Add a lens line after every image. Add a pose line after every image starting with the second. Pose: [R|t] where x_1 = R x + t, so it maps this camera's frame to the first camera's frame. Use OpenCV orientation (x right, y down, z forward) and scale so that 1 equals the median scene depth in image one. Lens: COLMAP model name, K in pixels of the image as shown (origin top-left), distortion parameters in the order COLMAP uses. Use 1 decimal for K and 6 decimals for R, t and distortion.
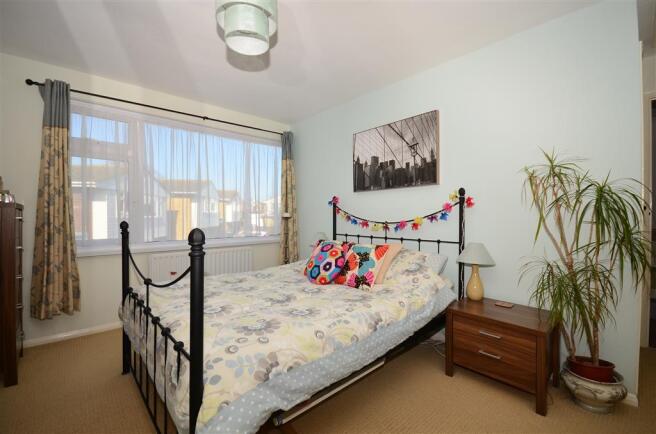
lens RADIAL K [[285.3, 0, 327.4], [0, 285.3, 217.0], [0, 0, 1]] dist [-0.003200, -0.000304]
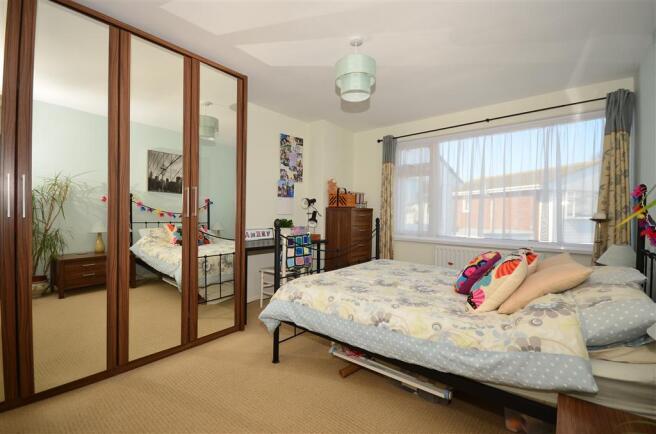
lens RADIAL K [[285.3, 0, 326.4], [0, 285.3, 216.0], [0, 0, 1]] dist [-0.003200, -0.000304]
pose [[0.137924, 0.010467, -0.990388, 0.702008], [-0.017560, 0.999813, 0.008121, -0.002402], [0.990287, 0.016271, 0.138081, 0.406001]]
